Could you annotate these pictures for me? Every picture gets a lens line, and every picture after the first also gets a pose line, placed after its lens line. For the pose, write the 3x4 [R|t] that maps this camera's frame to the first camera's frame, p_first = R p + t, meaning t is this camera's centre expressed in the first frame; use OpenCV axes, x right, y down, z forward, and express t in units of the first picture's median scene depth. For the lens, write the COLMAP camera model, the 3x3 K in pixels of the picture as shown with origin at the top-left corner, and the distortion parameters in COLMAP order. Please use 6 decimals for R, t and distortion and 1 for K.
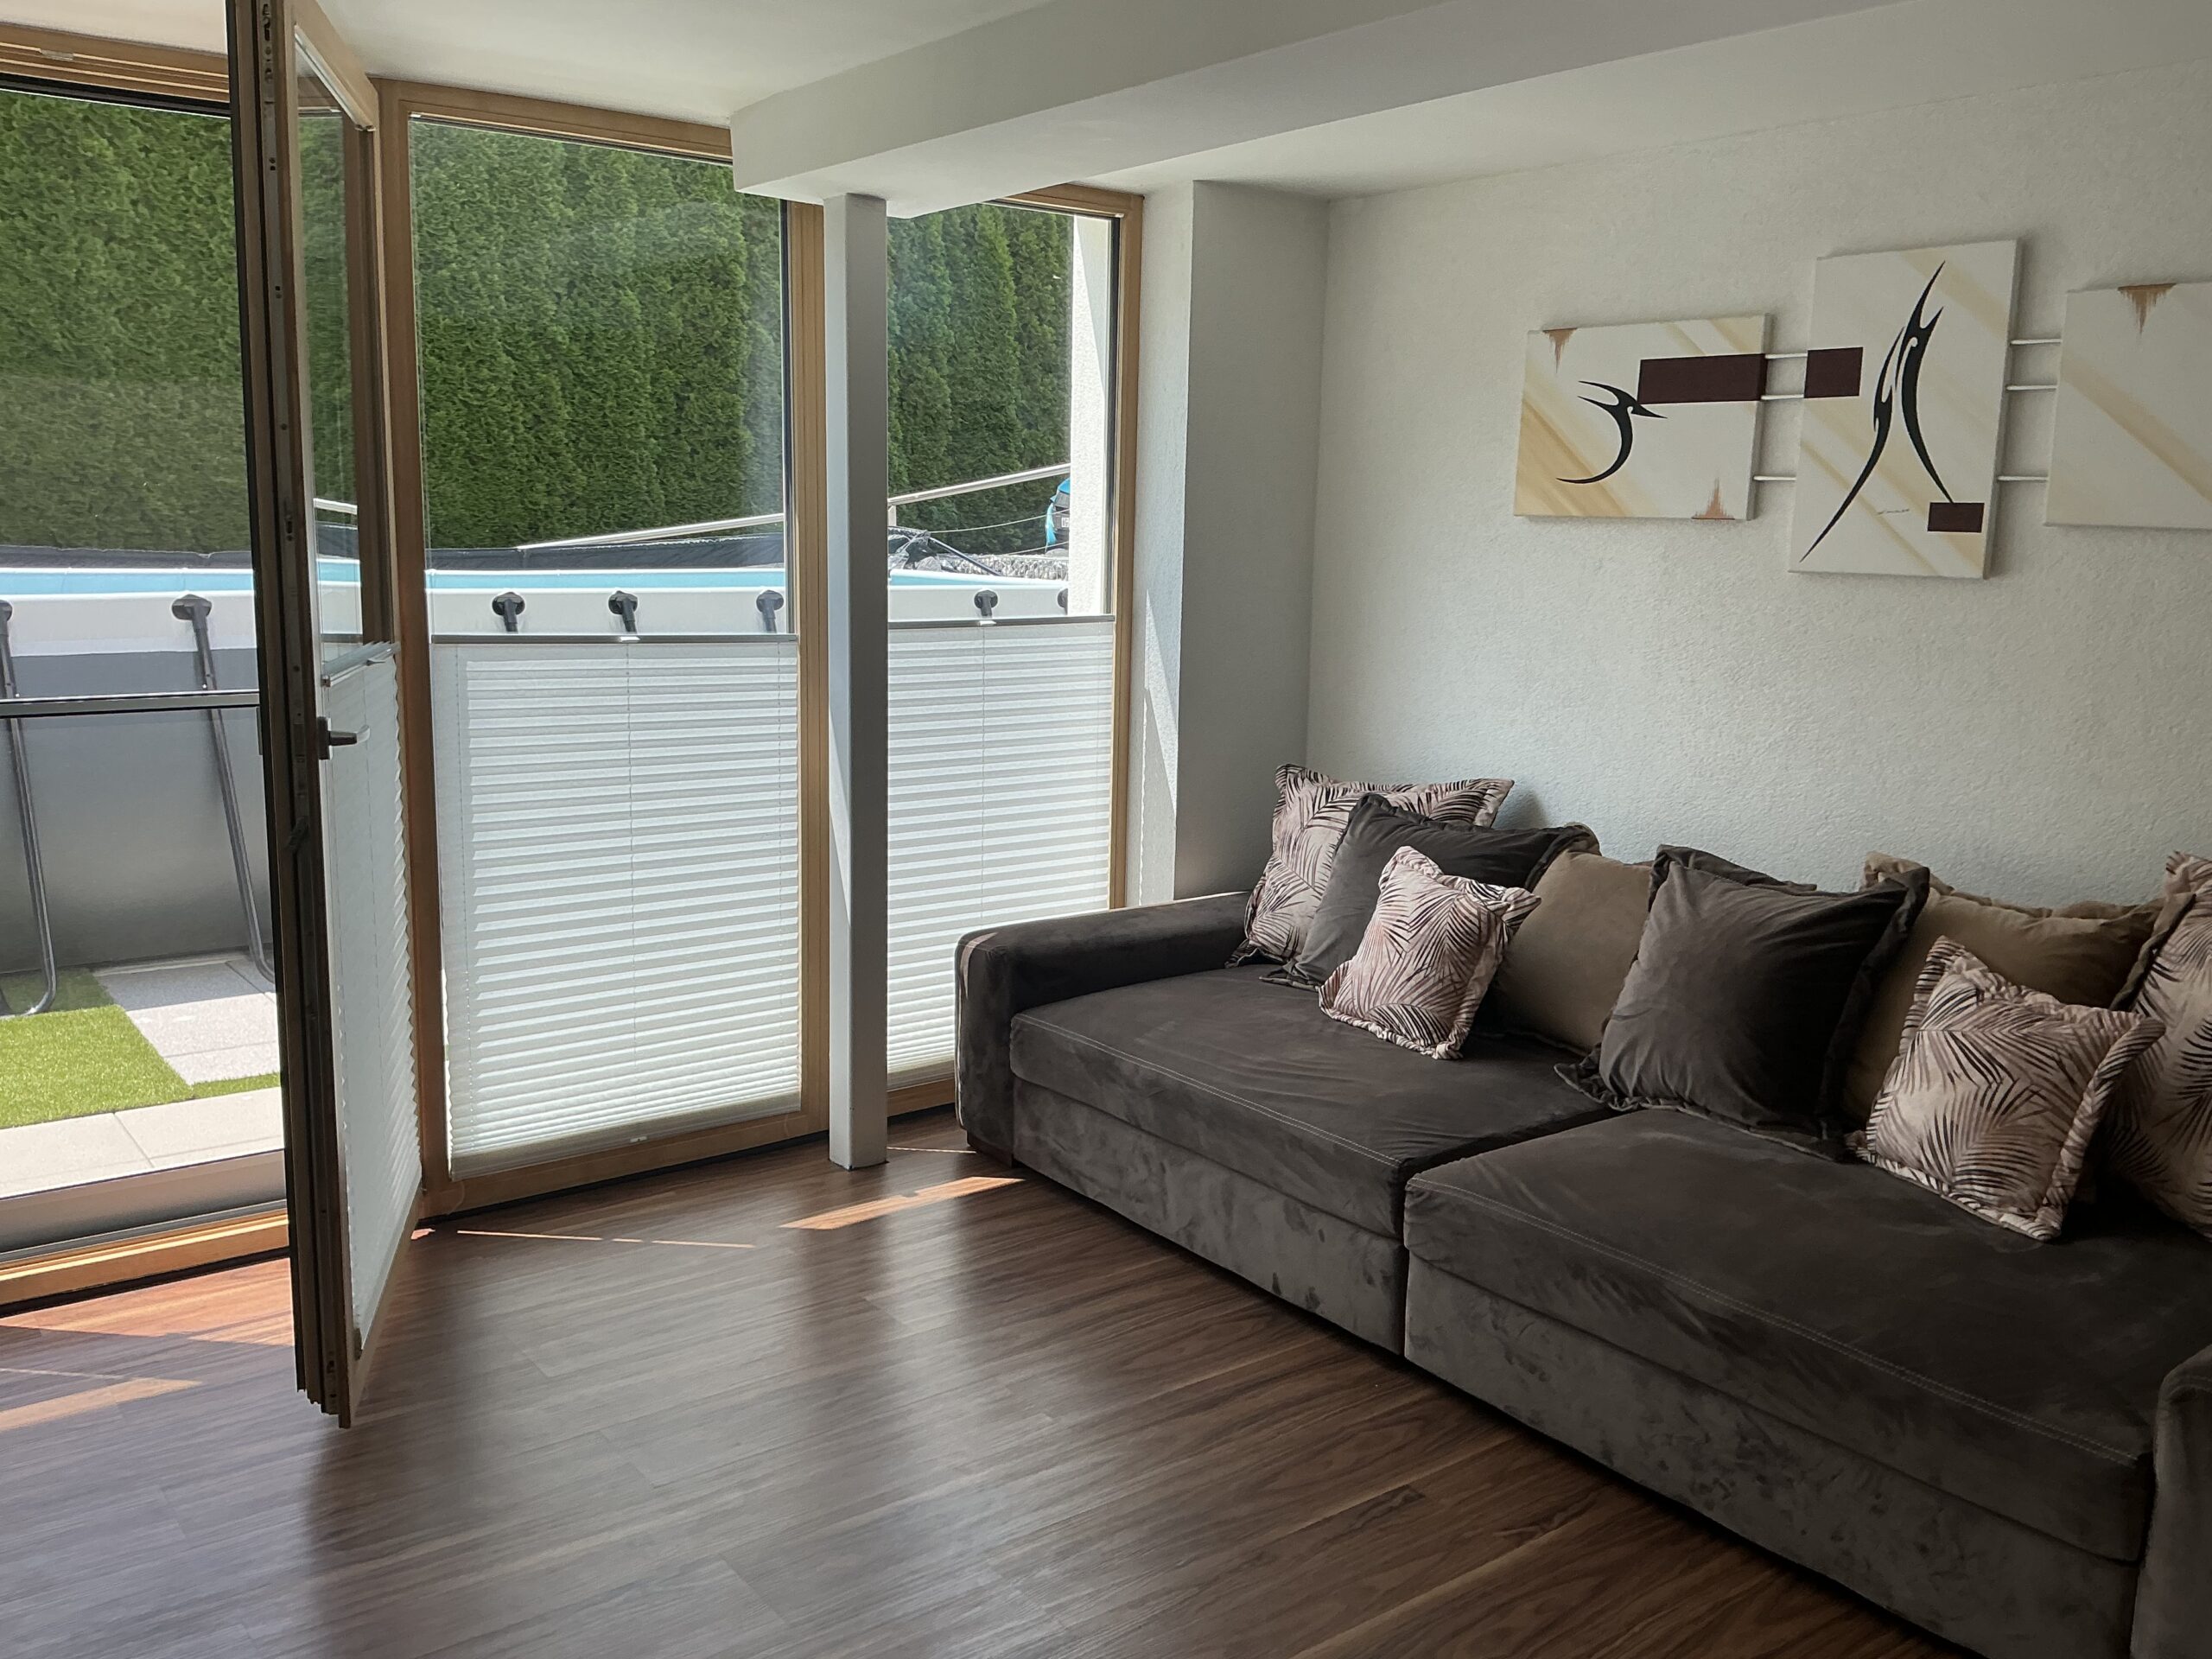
lens RADIAL K [[1840.3, 0, 1110.8], [0, 1840.3, 805.9], [0, 0, 1]] dist [0.112086, -0.225612]
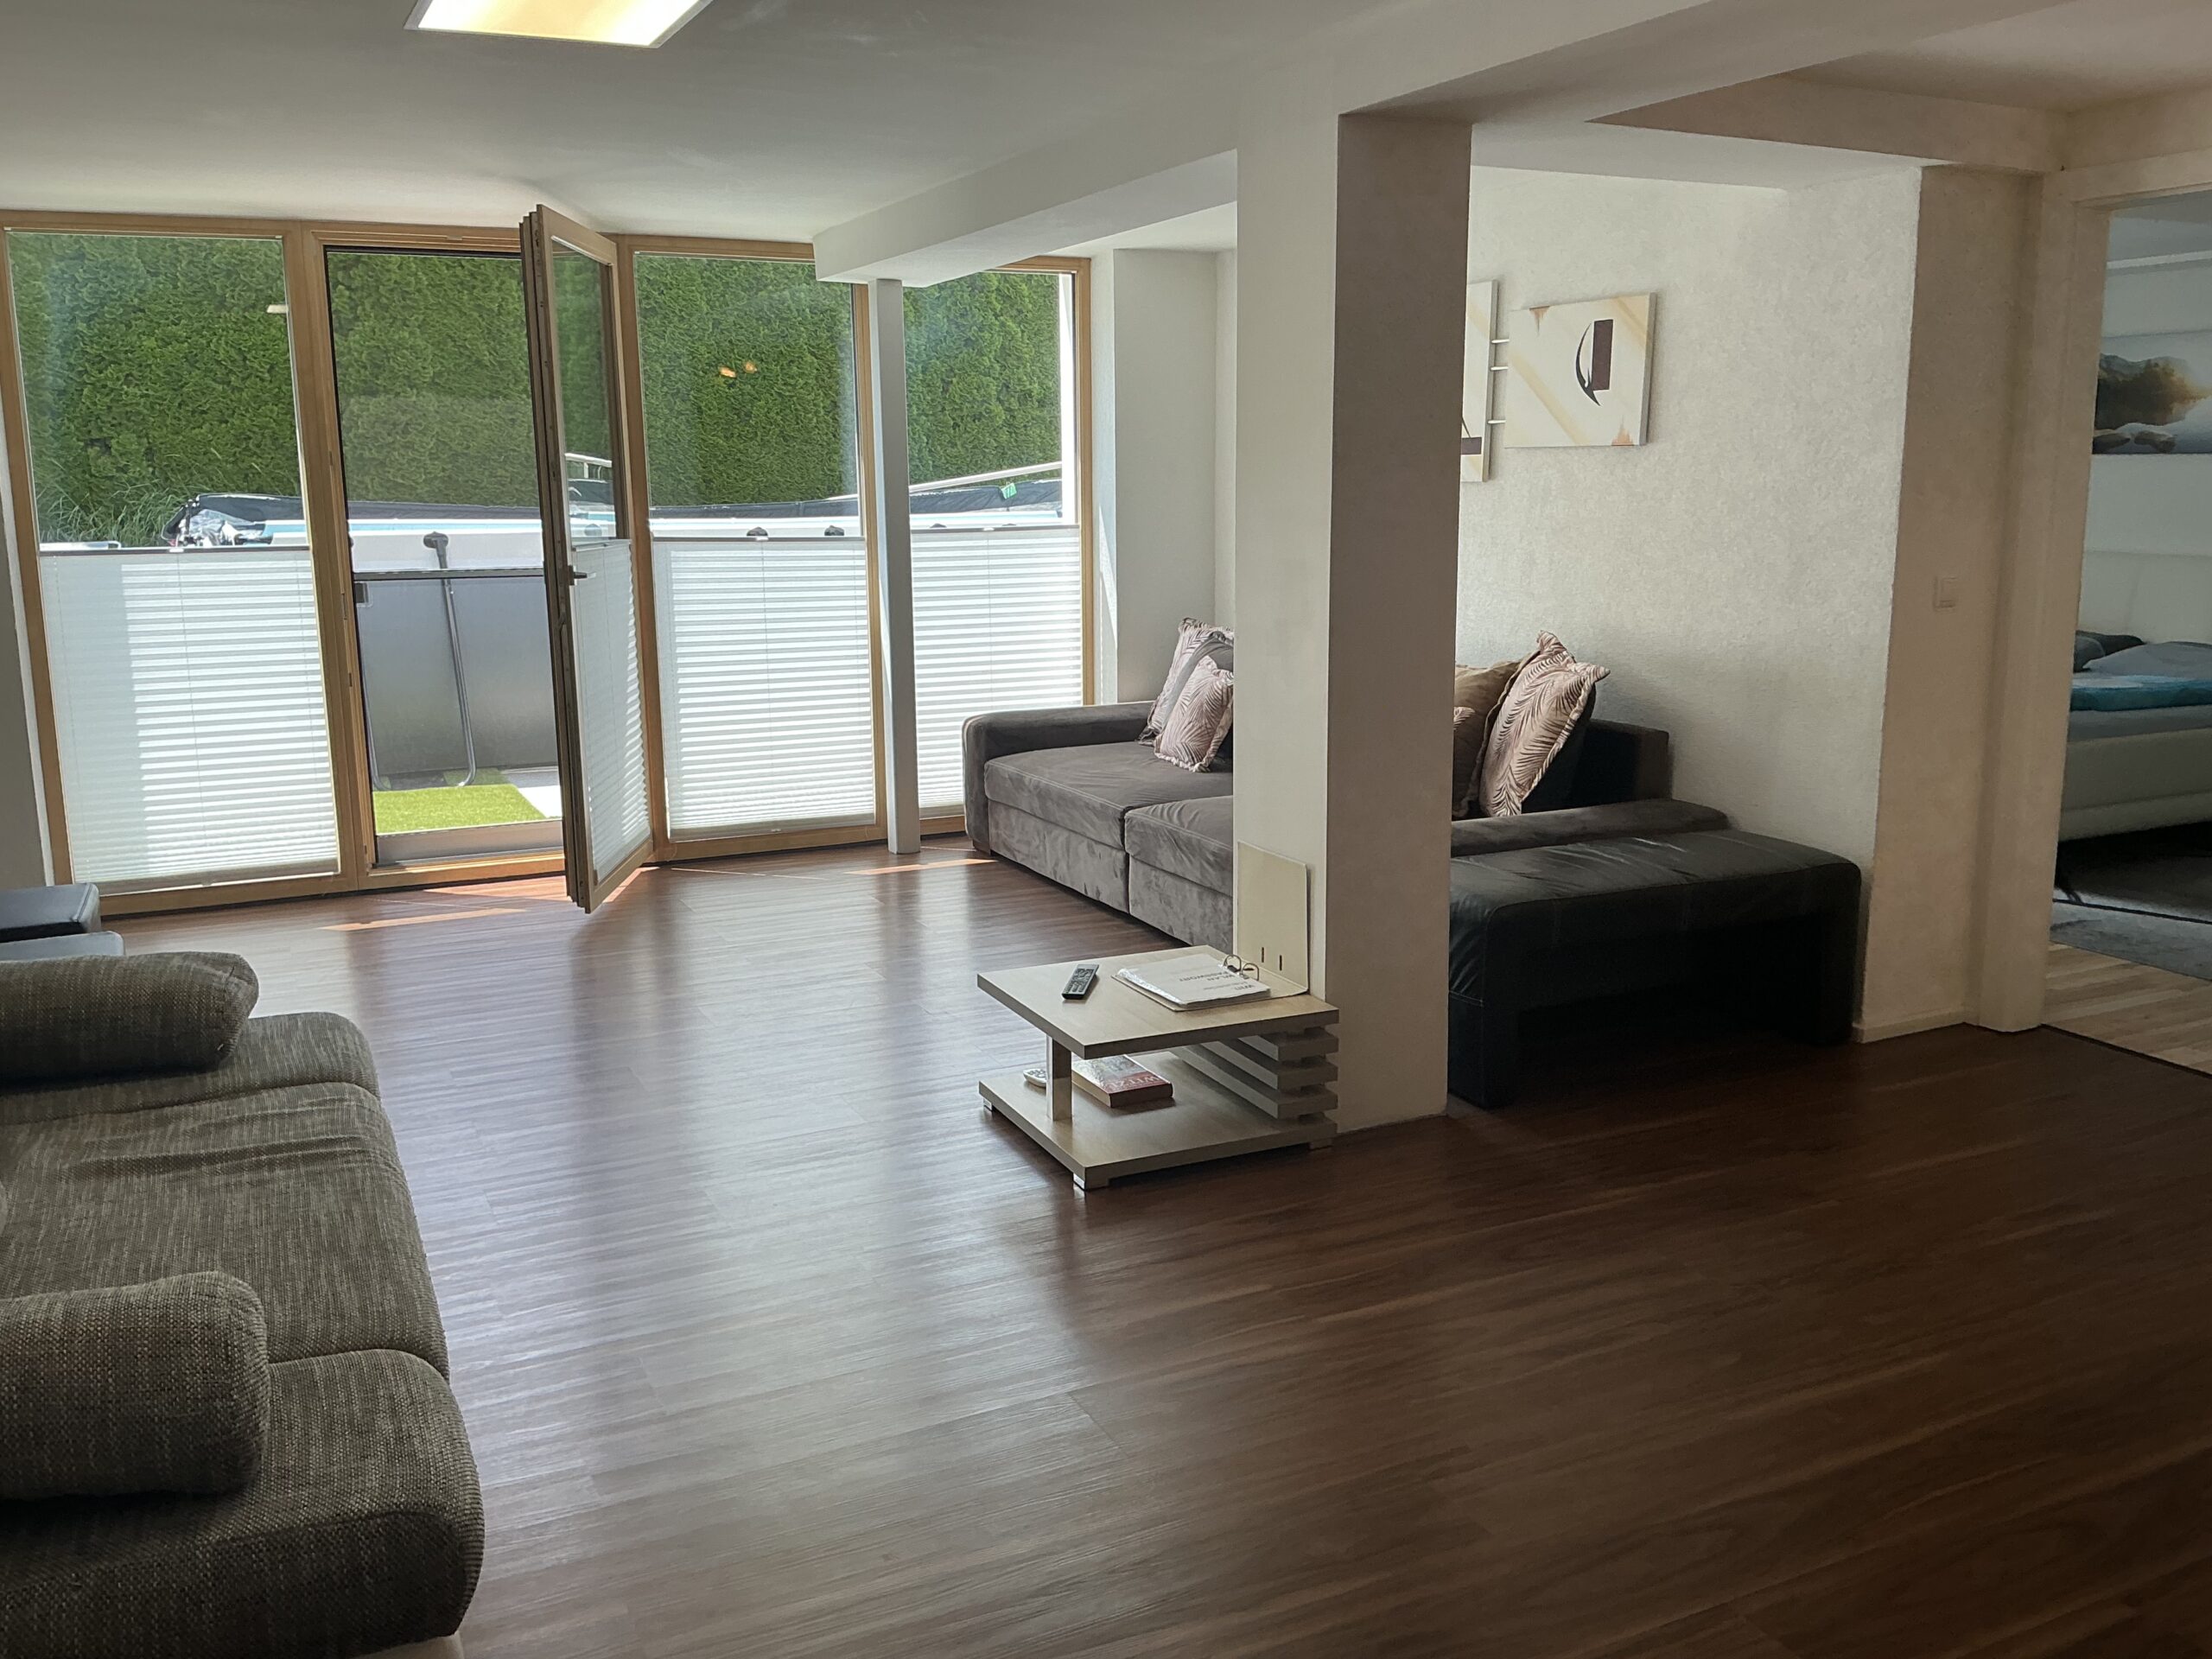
lens RADIAL K [[1840.3, 0, 1110.8], [0, 1840.3, 805.9], [0, 0, 1]] dist [0.112086, -0.225612]
pose [[0.978953, 0.007908, -0.203932, 0.436394], [-0.003650, 0.999768, 0.021248, 0.128375], [0.204053, -0.020056, 0.978754, -0.673303]]
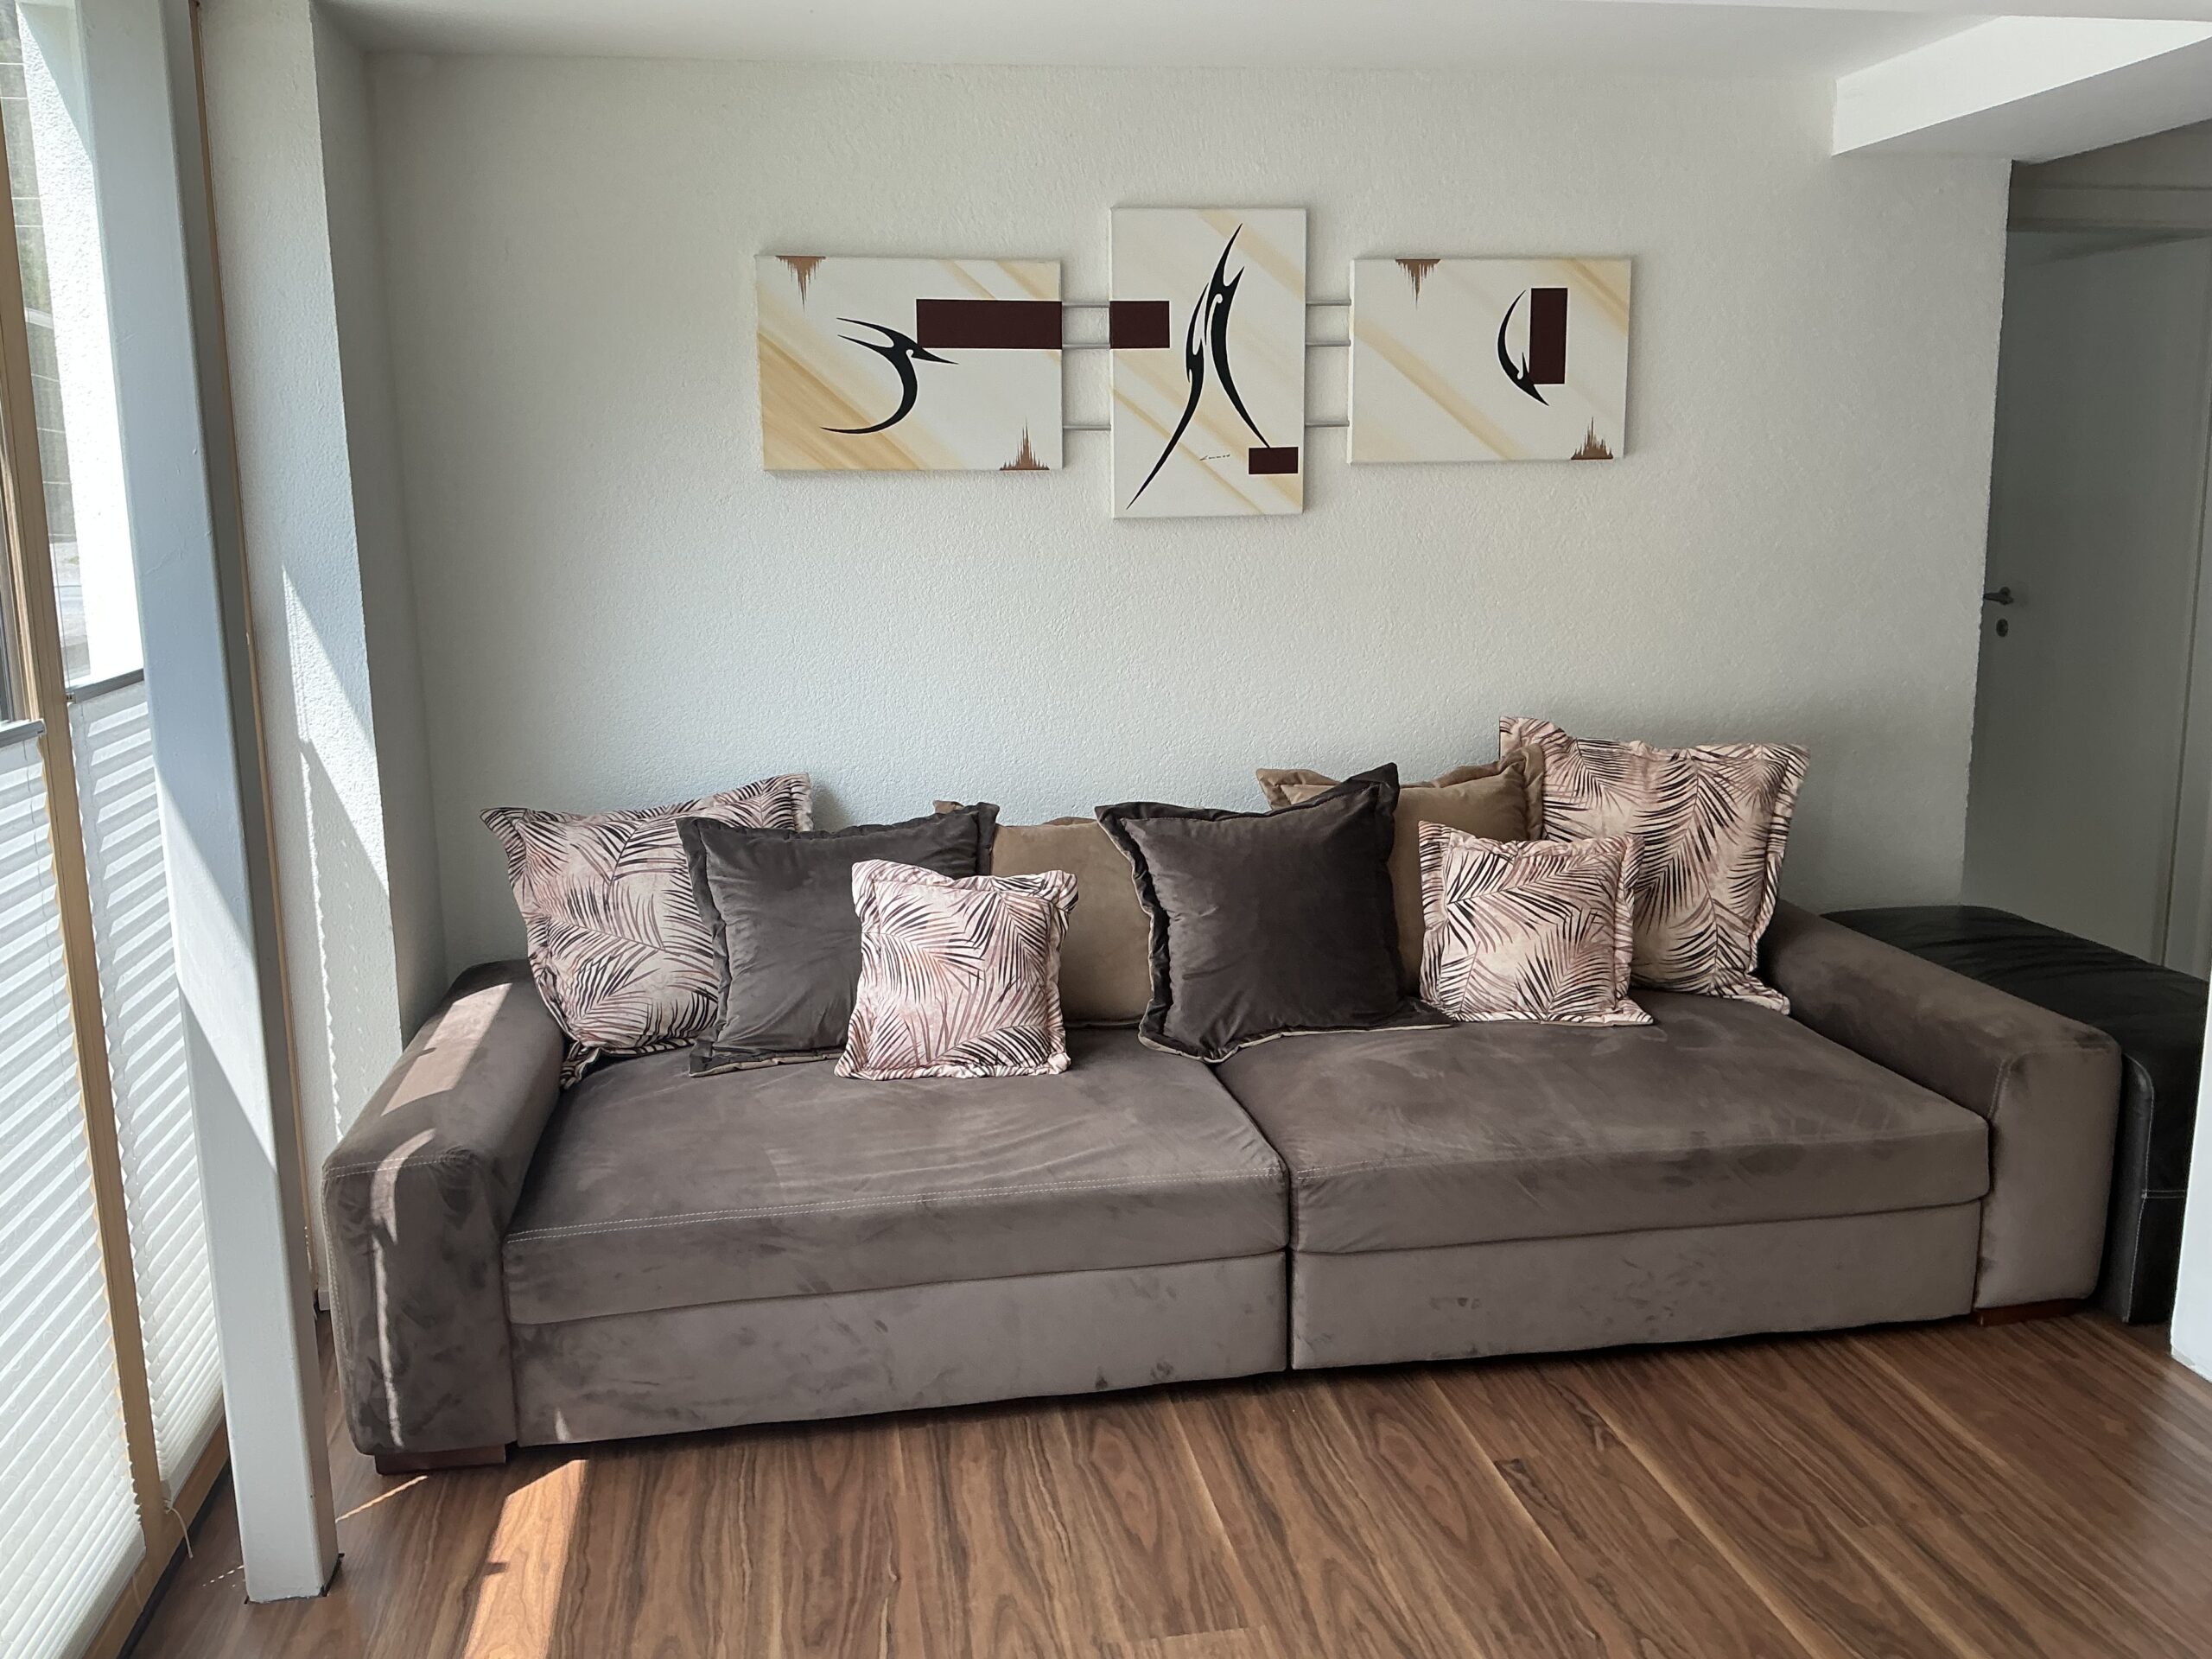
lens RADIAL K [[1795.7, 0, 1070.5], [0, 1795.7, 833.9], [0, 0, 1]] dist [0.142451, -0.195867]
pose [[0.470427, -0.196456, 0.860293, -0.540392], [0.163587, 0.977420, 0.133750, -0.091930], [-0.867144, 0.077813, 0.491942, 0.535427]]
